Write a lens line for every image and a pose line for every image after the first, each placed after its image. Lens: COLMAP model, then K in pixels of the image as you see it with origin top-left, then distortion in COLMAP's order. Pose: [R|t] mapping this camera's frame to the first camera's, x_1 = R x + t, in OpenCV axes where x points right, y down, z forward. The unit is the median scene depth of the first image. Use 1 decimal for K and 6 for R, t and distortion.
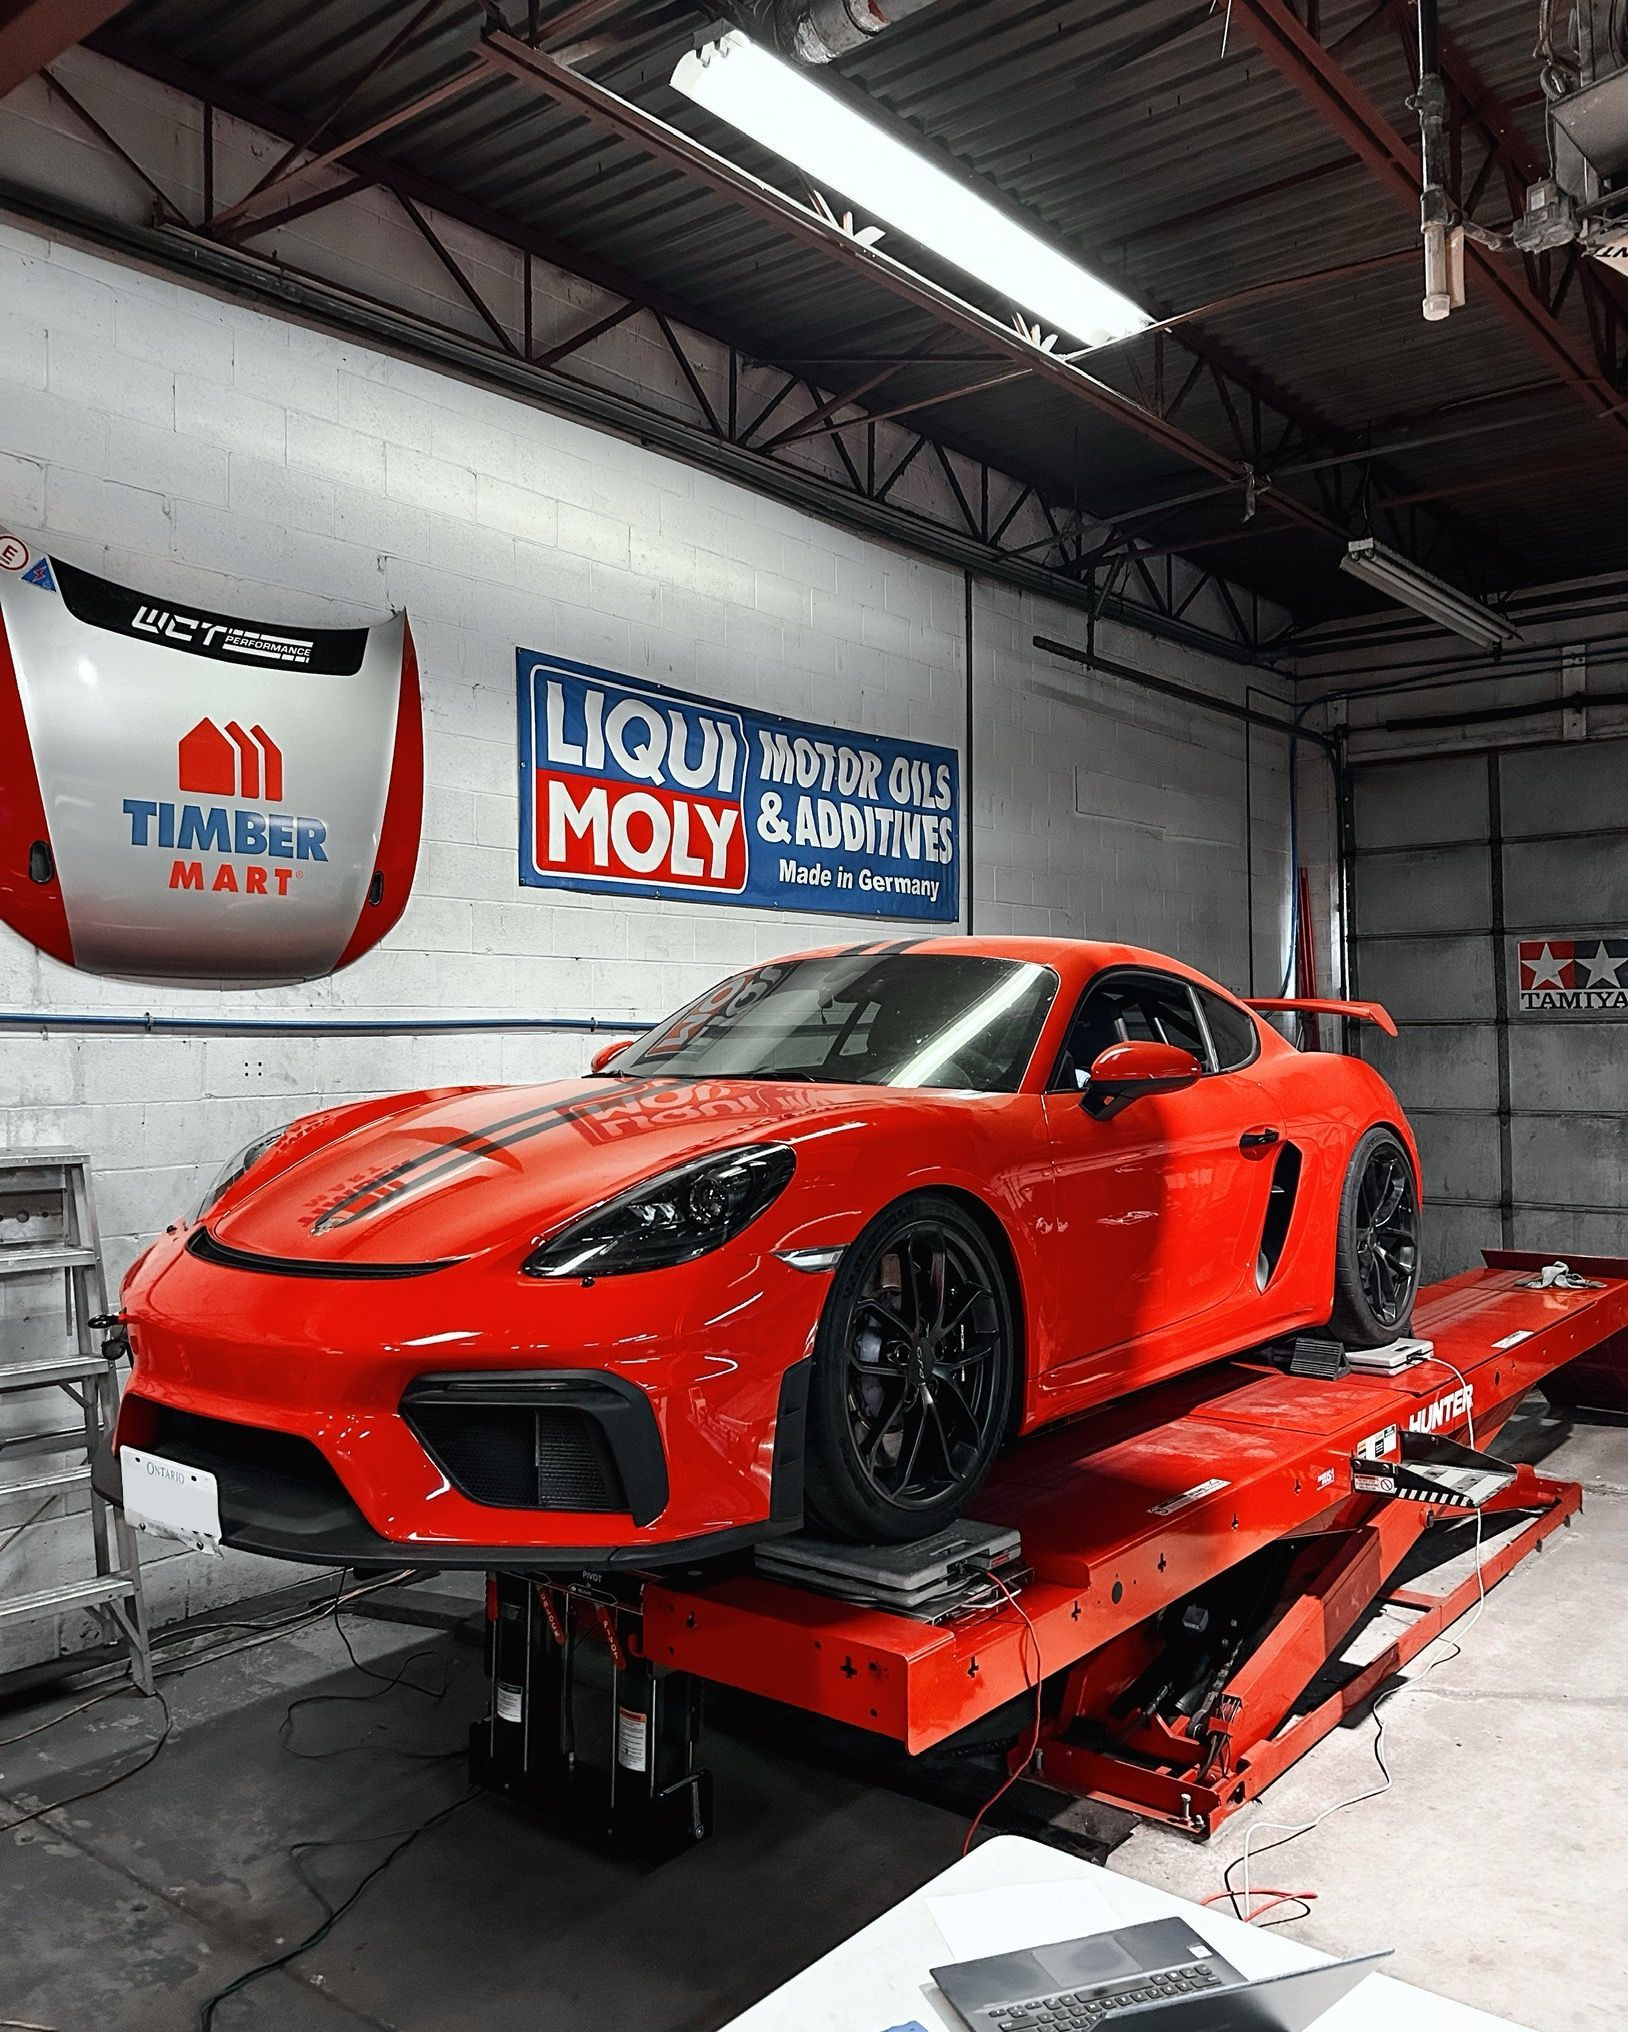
lens RADIAL K [[1622.3, 0, 812.0], [0, 1622.3, 921.3], [0, 0, 1]] dist [0.025738, -0.001301]
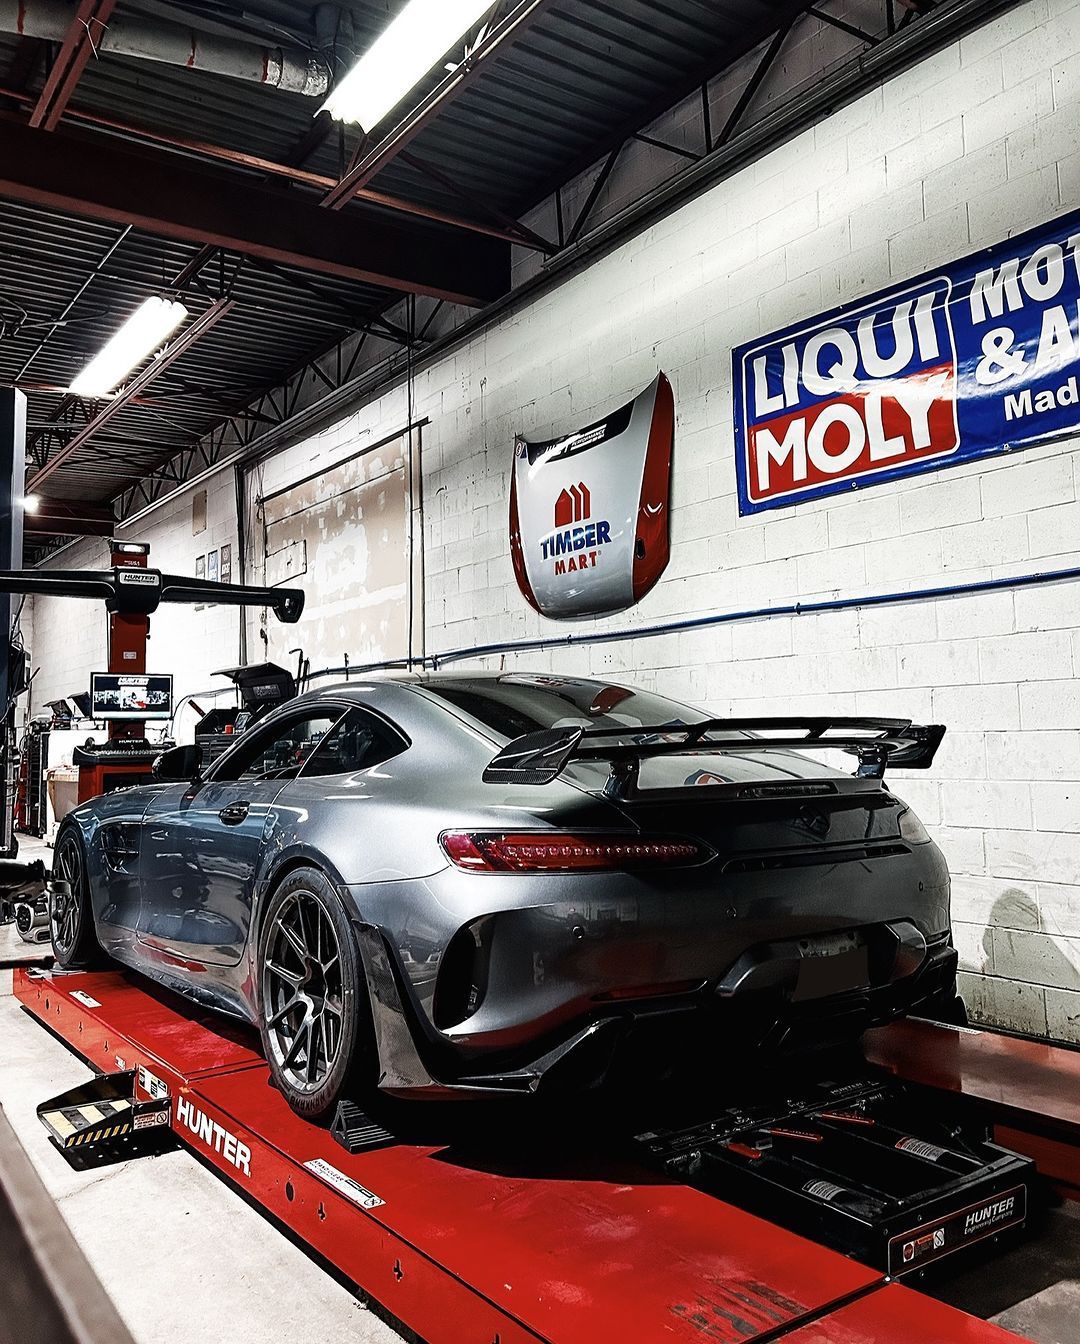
lens RADIAL K [[1059.0, 0, 540.0], [0, 1059.0, 672.0], [0, 0, 1]] dist [-0.055022, 0.000515]
pose [[-0.280413, -0.046022, -0.958776, 0.669191], [0.090442, 0.993139, -0.074123, 0.148493], [0.955609, -0.107499, -0.274327, 0.983883]]
